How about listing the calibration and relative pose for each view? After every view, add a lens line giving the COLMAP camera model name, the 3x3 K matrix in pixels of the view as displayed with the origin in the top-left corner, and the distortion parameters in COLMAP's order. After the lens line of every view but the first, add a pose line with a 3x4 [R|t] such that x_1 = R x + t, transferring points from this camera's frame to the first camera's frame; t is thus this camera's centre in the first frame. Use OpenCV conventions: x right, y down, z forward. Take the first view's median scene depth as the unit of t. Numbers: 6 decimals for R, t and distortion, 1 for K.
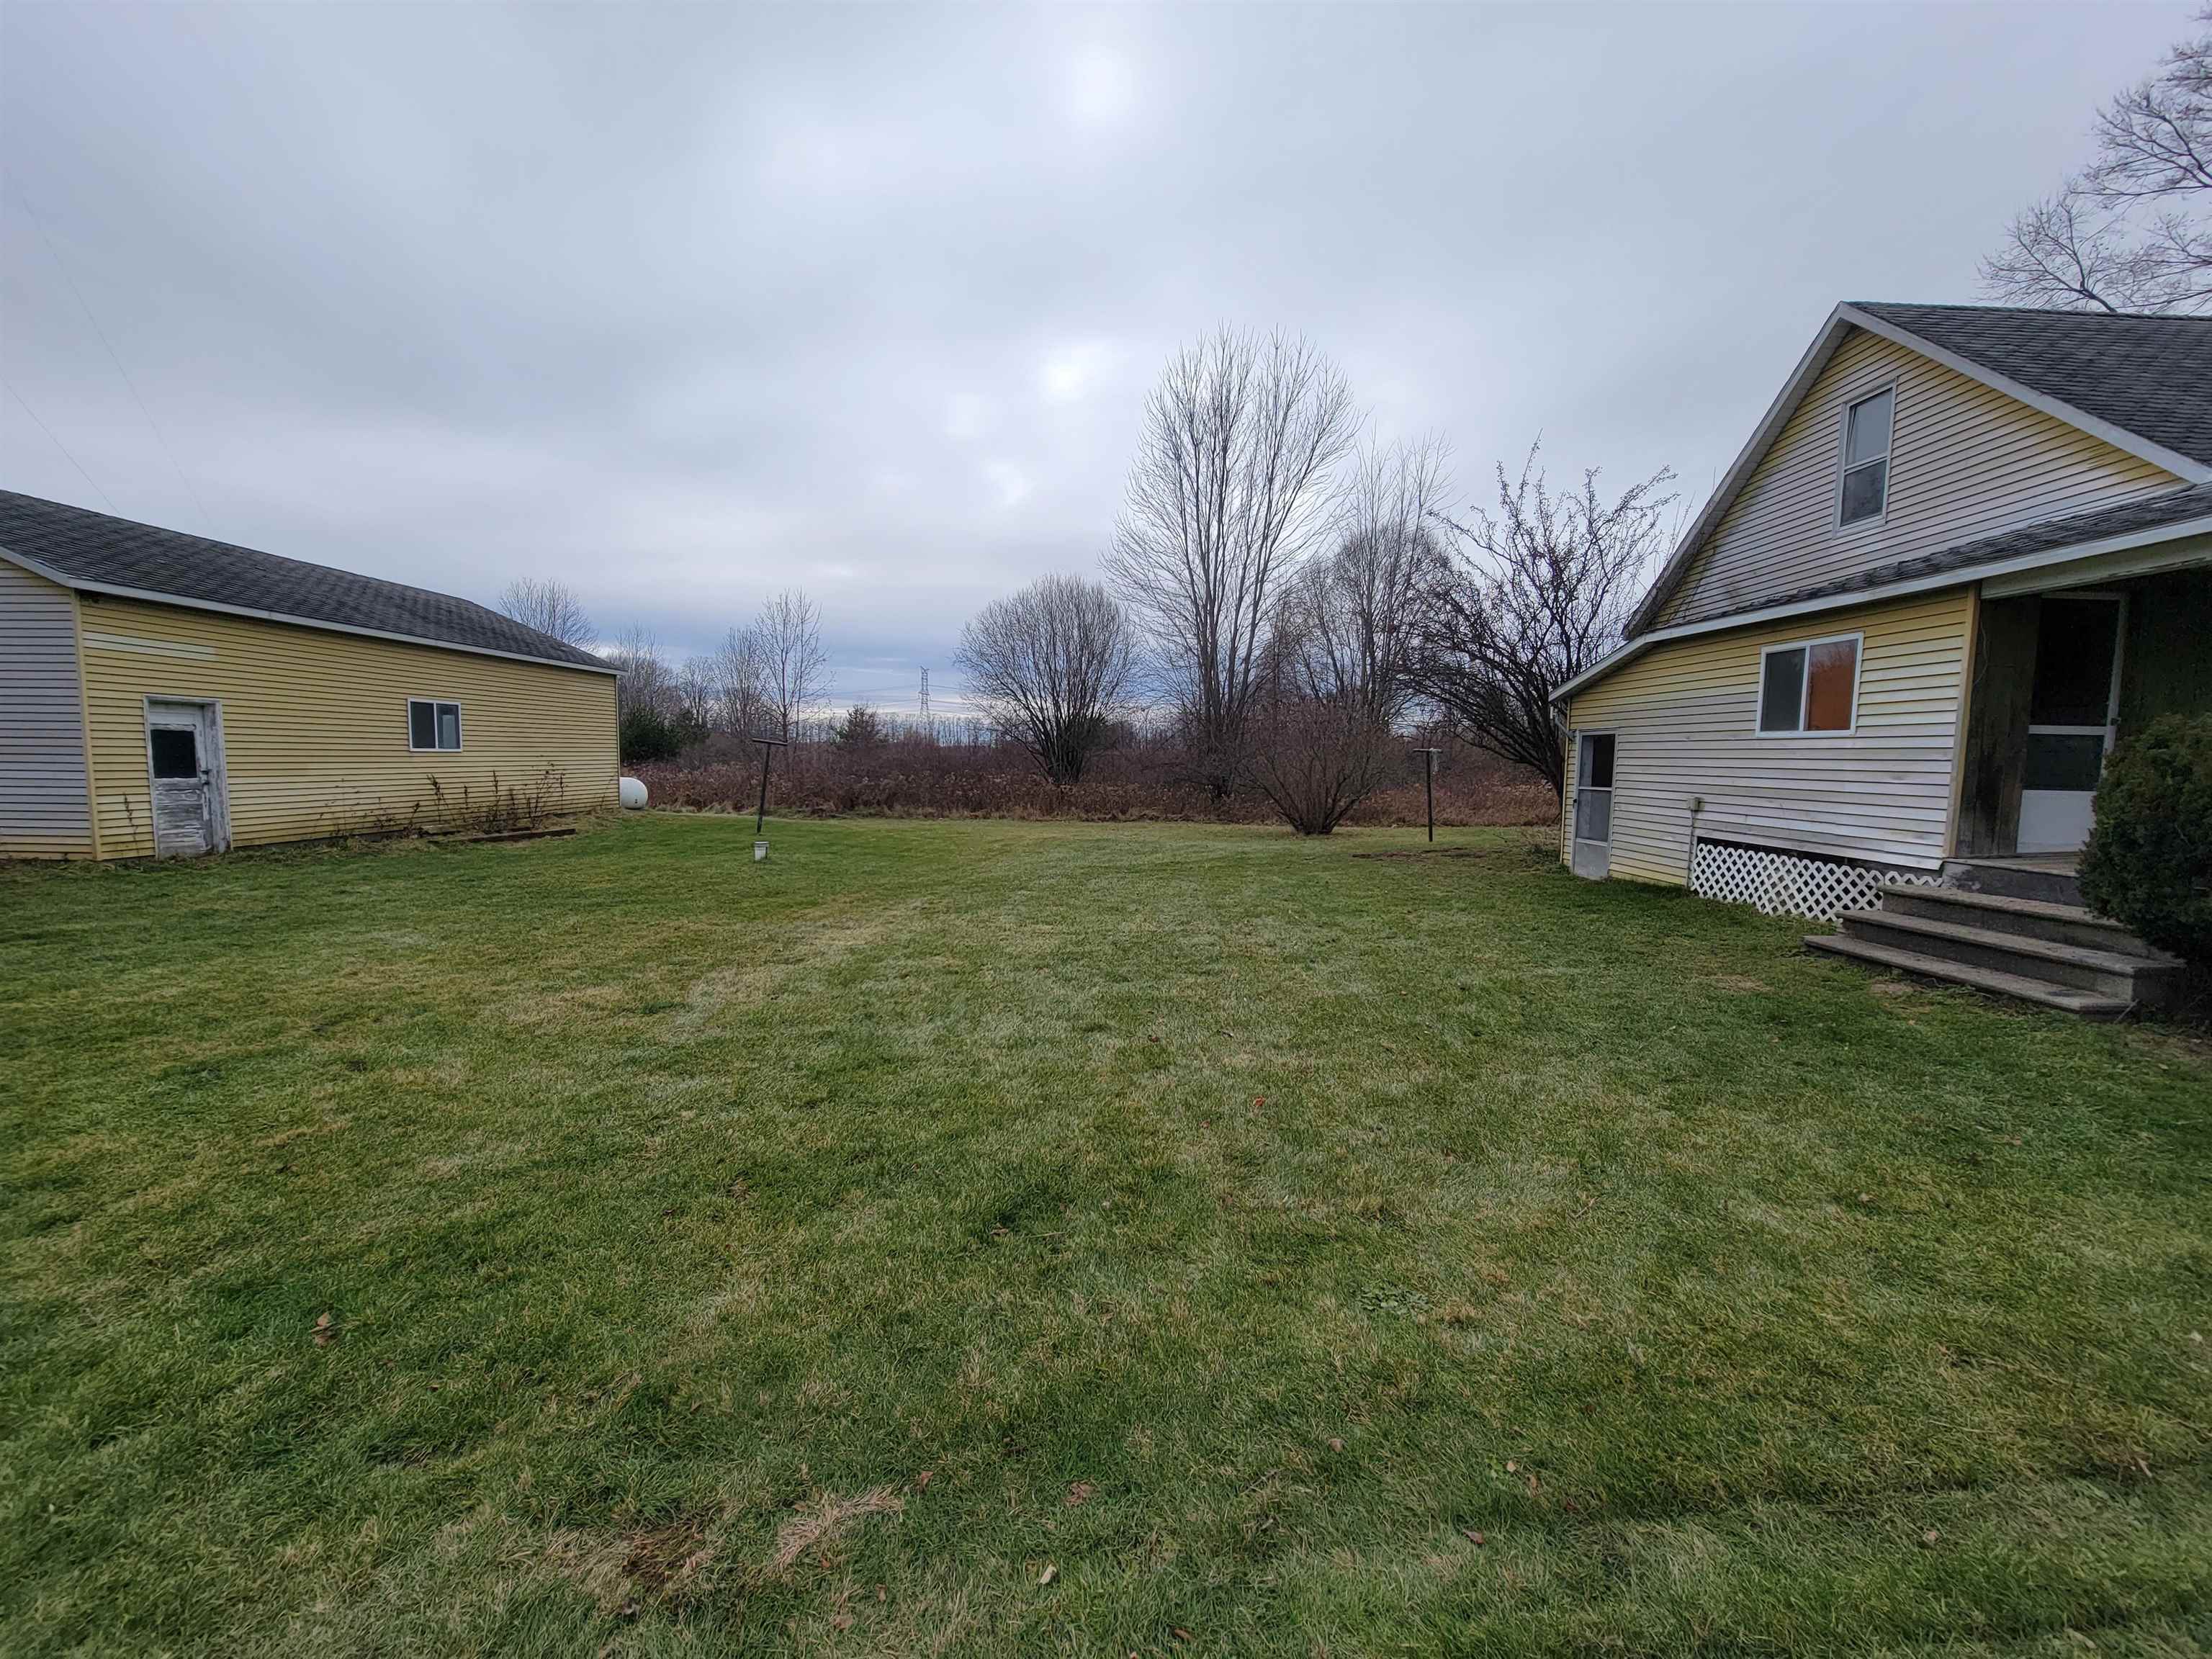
lens RADIAL K [[897.5, 0, 1098.1], [0, 897.5, 822.4], [0, 0, 1]] dist [-0.001218, -0.002276]
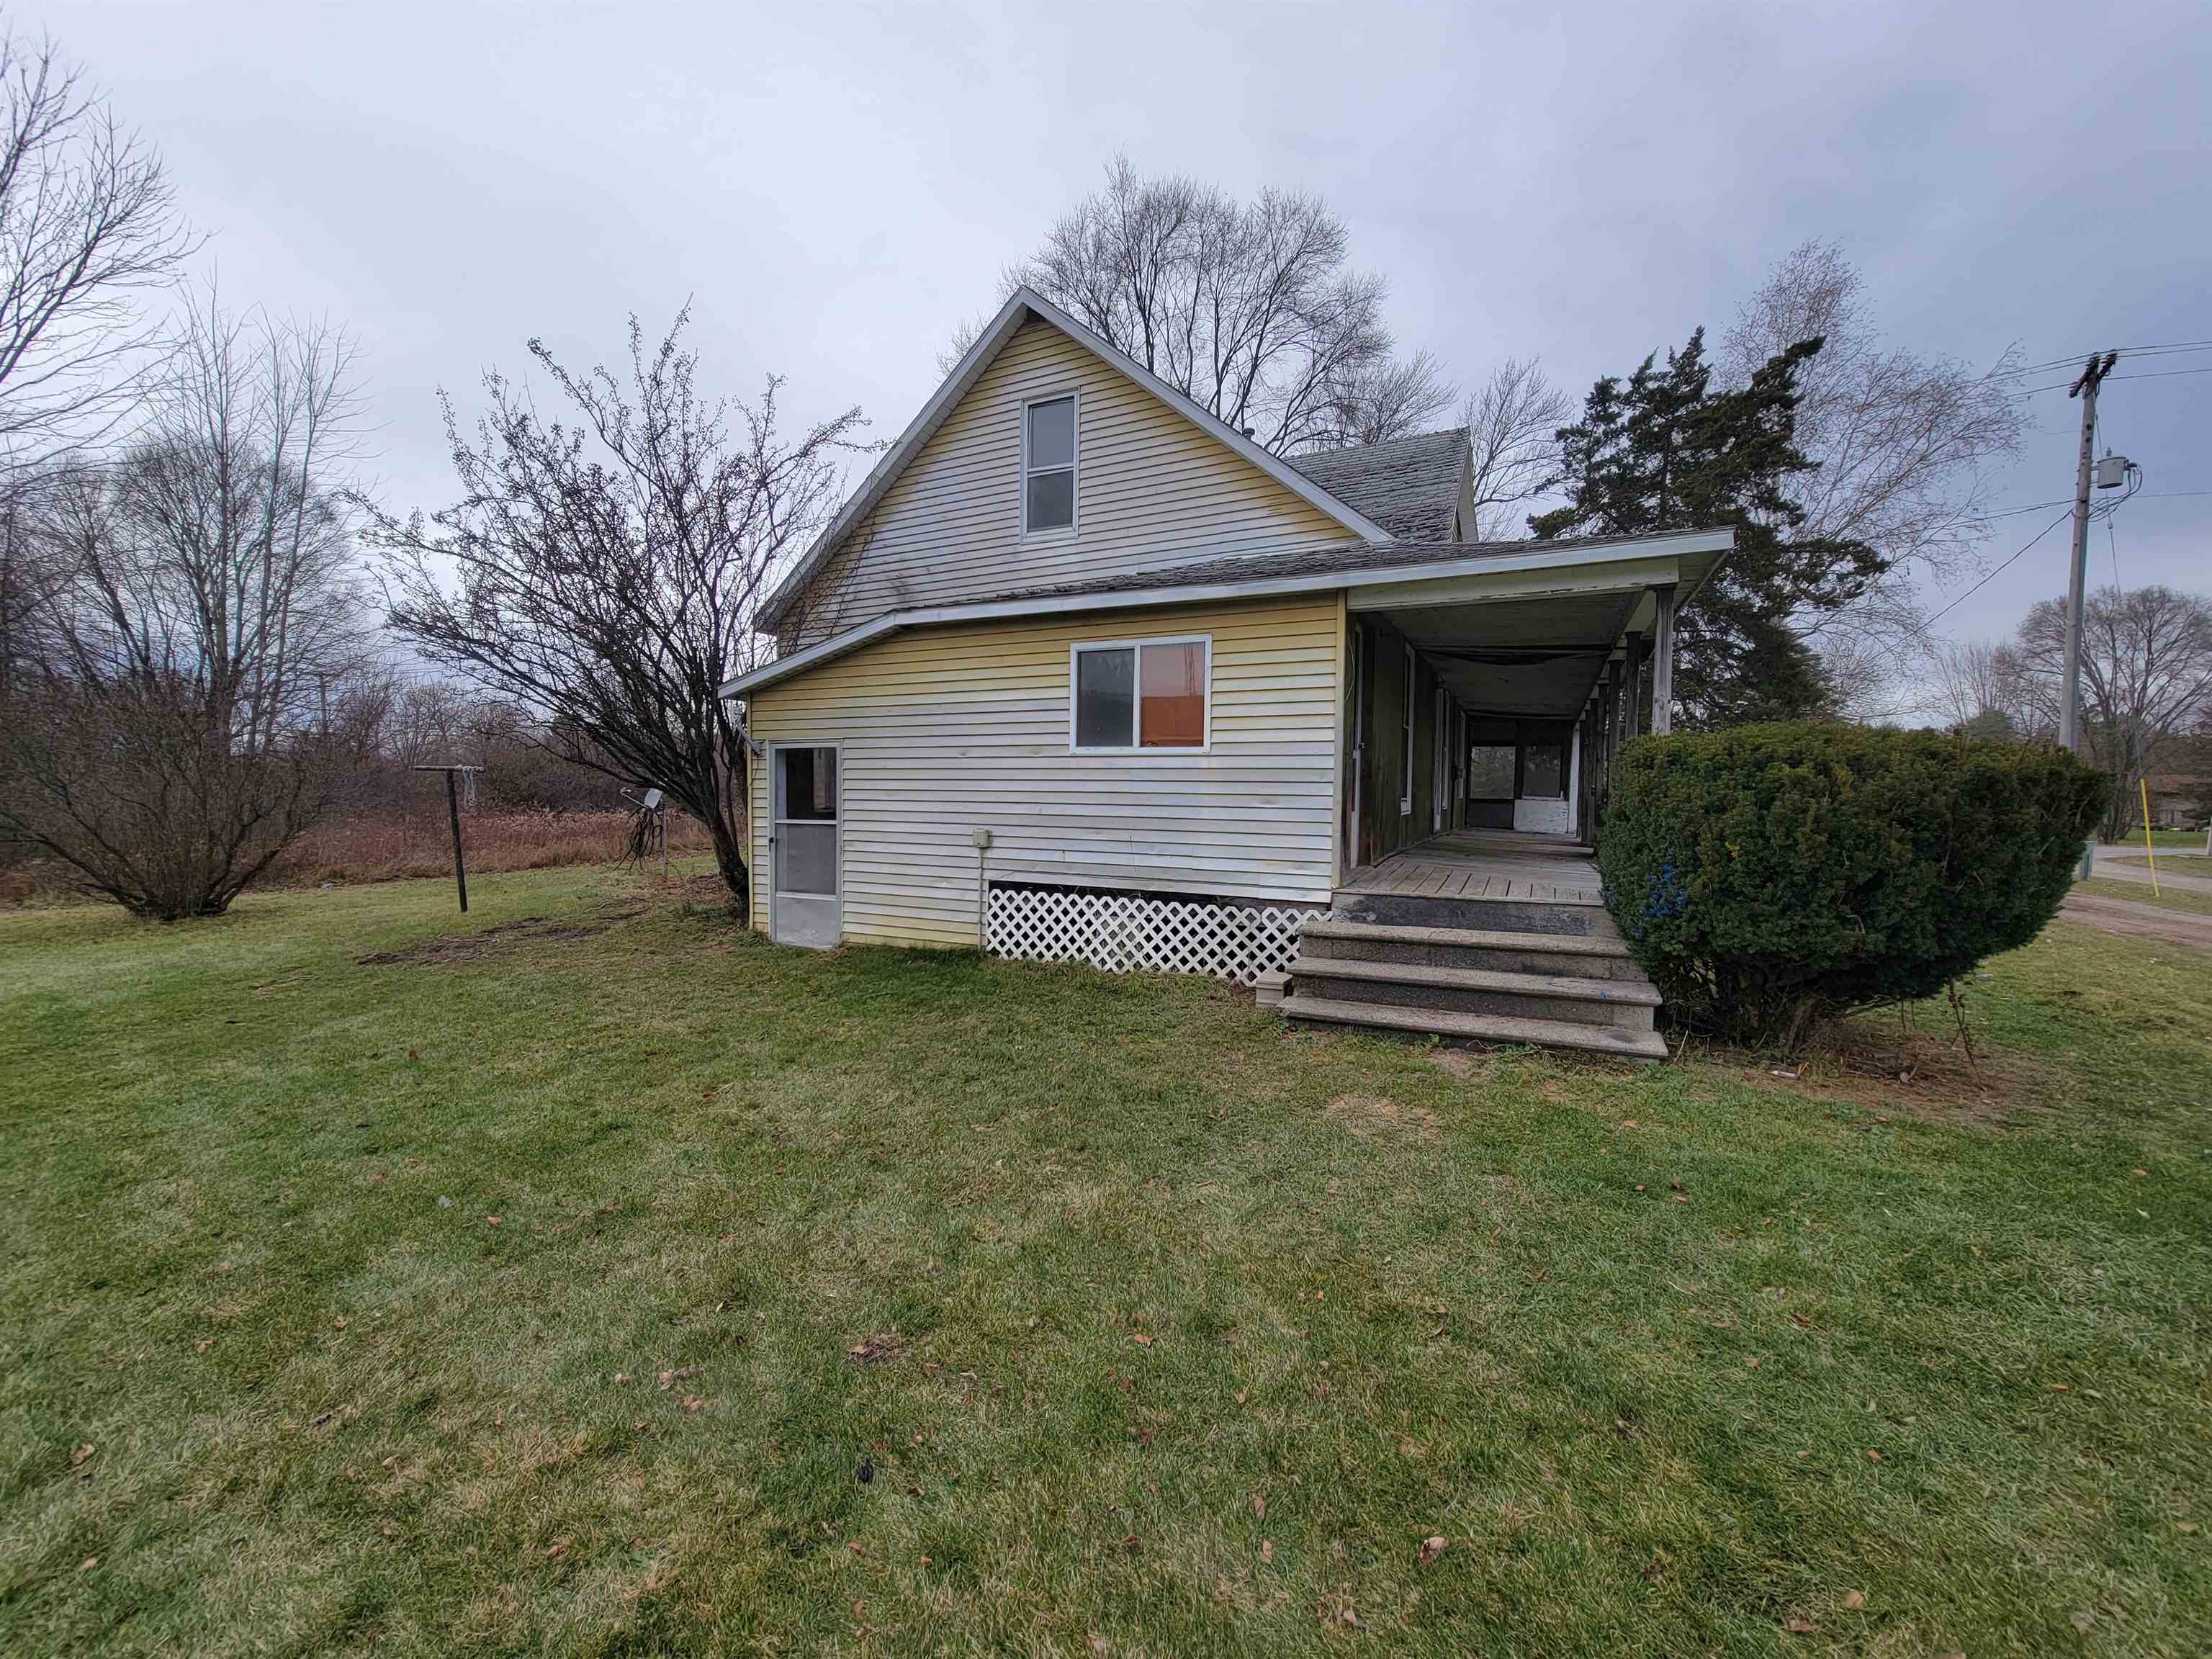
lens RADIAL K [[897.5, 0, 1098.1], [0, 897.5, 822.4], [0, 0, 1]] dist [-0.001218, -0.002276]
pose [[0.449761, -0.041582, 0.892180, 0.020069], [0.064678, 0.997809, 0.013900, -0.043849], [-0.890804, 0.051453, 0.451465, 0.624869]]
